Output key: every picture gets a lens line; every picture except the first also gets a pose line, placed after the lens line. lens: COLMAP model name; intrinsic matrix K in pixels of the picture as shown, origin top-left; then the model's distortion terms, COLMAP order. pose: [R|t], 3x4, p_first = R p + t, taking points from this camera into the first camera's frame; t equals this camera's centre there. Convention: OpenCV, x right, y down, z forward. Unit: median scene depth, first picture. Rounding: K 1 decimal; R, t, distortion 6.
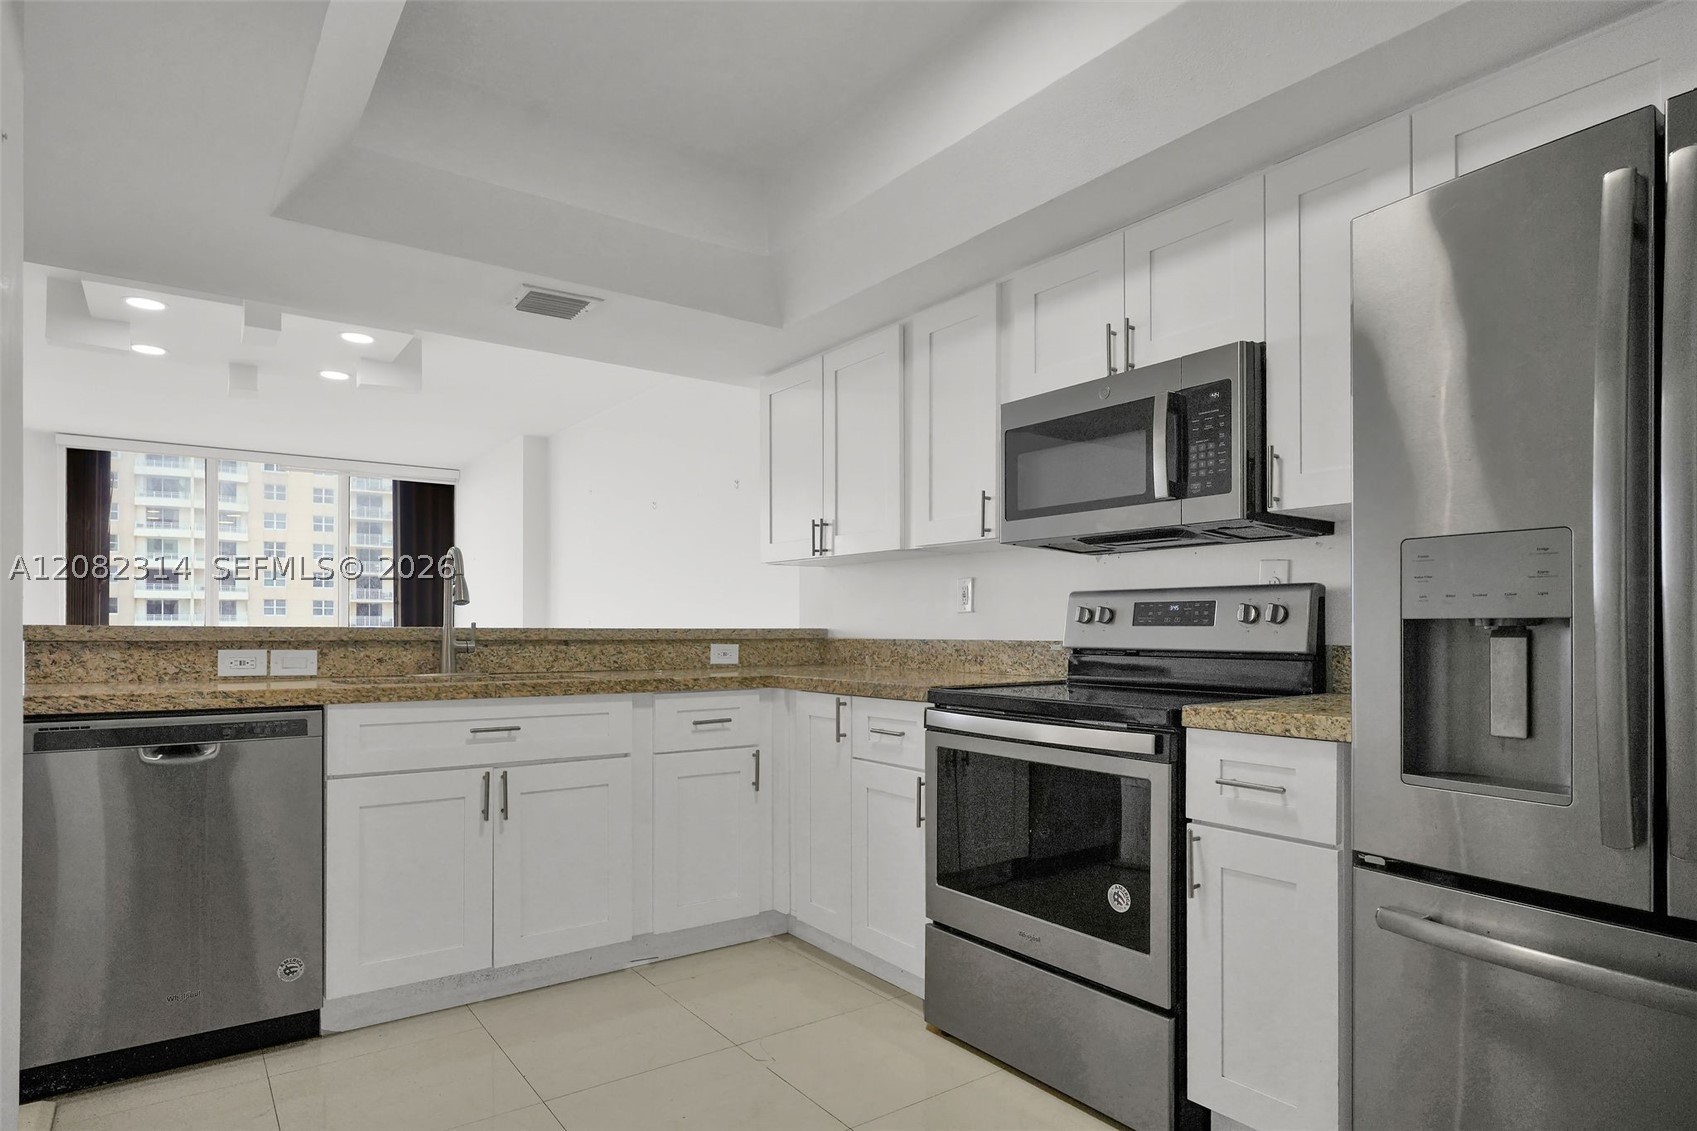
lens RADIAL K [[978.3, 0, 811.0], [0, 978.3, 623.8], [0, 0, 1]] dist [0.000121, 0.001190]
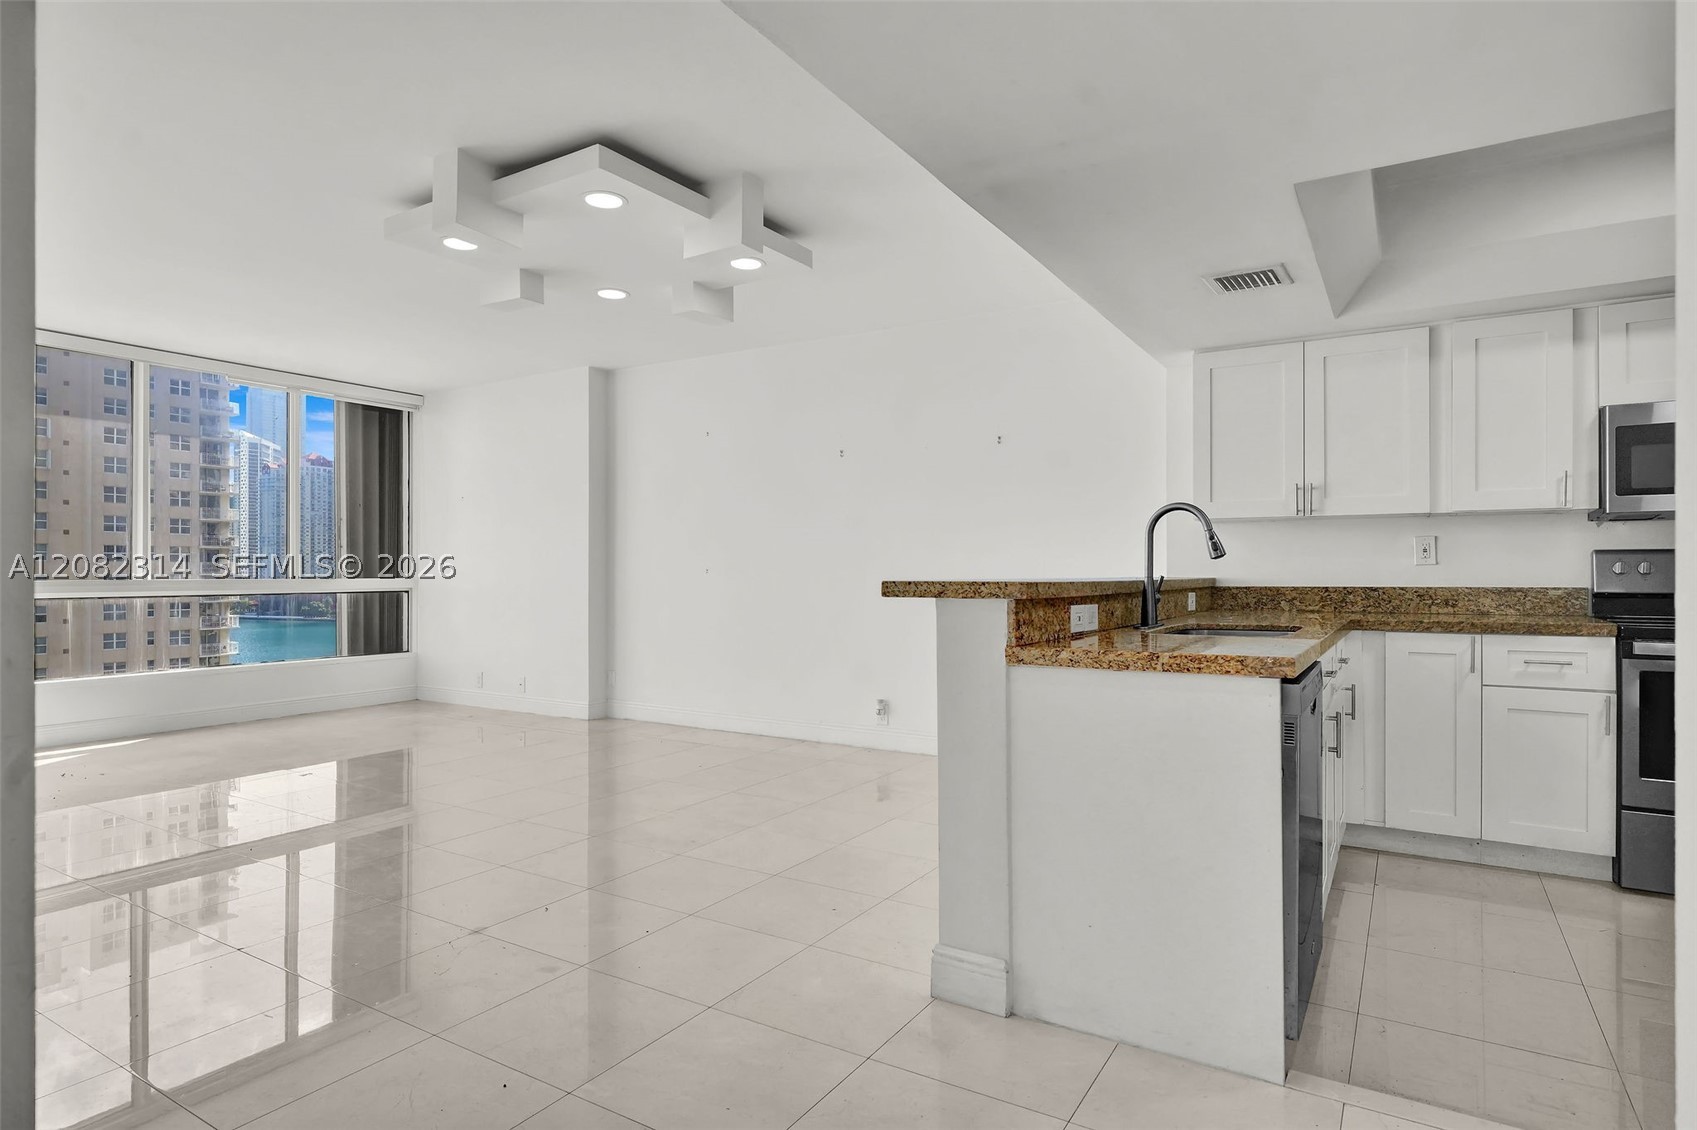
lens RADIAL K [[978.3, 0, 778.0], [0, 978.3, 572.7], [0, 0, 1]] dist [0.000121, 0.001190]
pose [[0.925874, -0.003516, 0.377816, -1.194929], [0.001225, 0.999979, 0.006303, -0.011709], [-0.377830, -0.005373, 0.925859, 0.195768]]
